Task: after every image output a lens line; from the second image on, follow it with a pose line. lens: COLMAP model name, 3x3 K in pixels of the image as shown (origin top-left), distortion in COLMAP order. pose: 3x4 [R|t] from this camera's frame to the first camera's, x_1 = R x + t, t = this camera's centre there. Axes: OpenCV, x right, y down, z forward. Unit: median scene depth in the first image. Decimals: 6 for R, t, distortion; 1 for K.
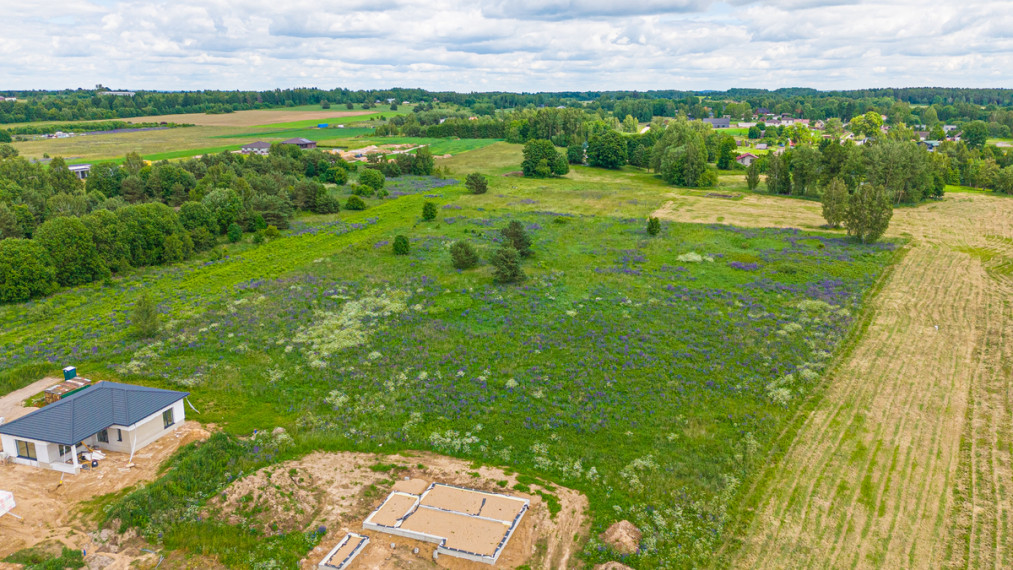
lens RADIAL K [[745.6, 0, 506.3], [0, 745.6, 280.3], [0, 0, 1]] dist [0.075791, -0.072011]
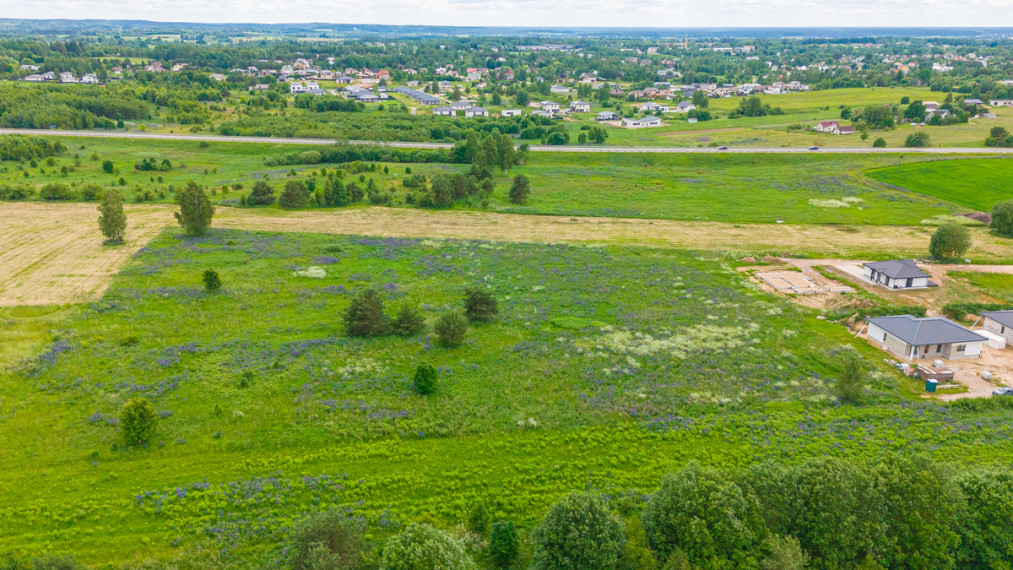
lens RADIAL K [[745.6, 0, 506.3], [0, 745.6, 280.3], [0, 0, 1]] dist [0.075791, -0.072011]
pose [[-0.484730, -0.286152, 0.826531, -0.956914], [0.208610, 0.879877, 0.426963, -0.535116], [-0.849422, 0.379385, -0.366809, 1.563429]]
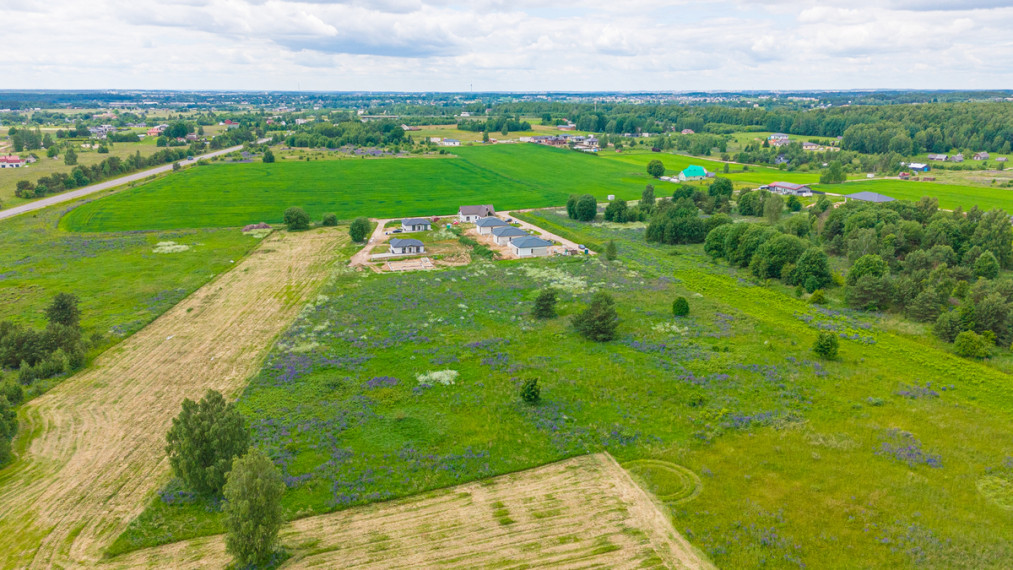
lens RADIAL K [[745.6, 0, 506.3], [0, 745.6, 280.3], [0, 0, 1]] dist [0.075791, -0.072011]
pose [[-0.811478, 0.144384, -0.566265, 0.882665], [-0.142616, 0.890769, 0.431498, -0.679273], [0.566713, 0.430910, -0.702248, 2.152756]]
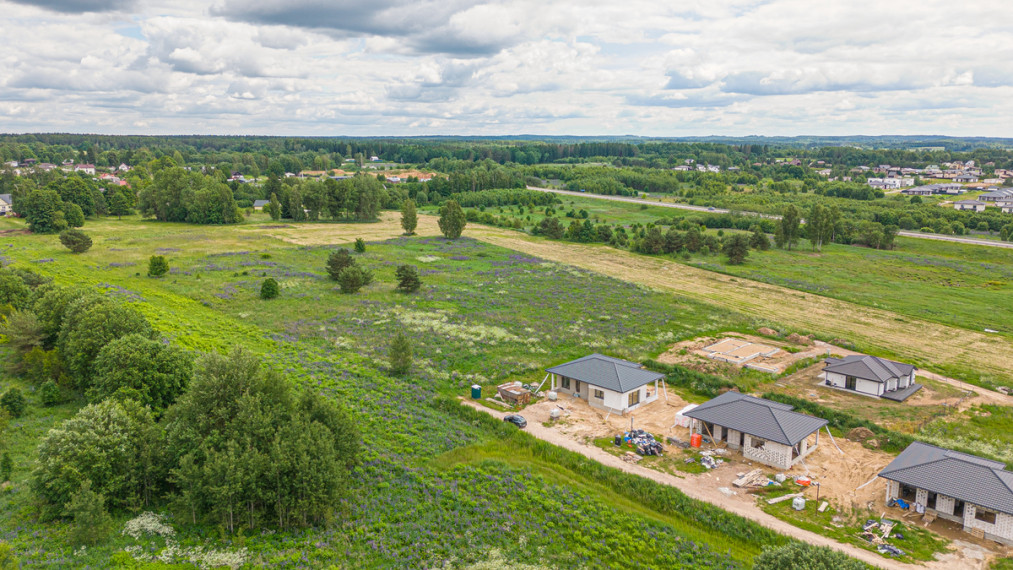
lens RADIAL K [[745.6, 0, 506.3], [0, 745.6, 280.3], [0, 0, 1]] dist [0.075791, -0.072011]
pose [[0.436200, -0.168939, 0.883849, -1.214400], [0.219178, 0.972584, 0.077730, -0.090747], [-0.872749, 0.159814, 0.461269, 0.346076]]
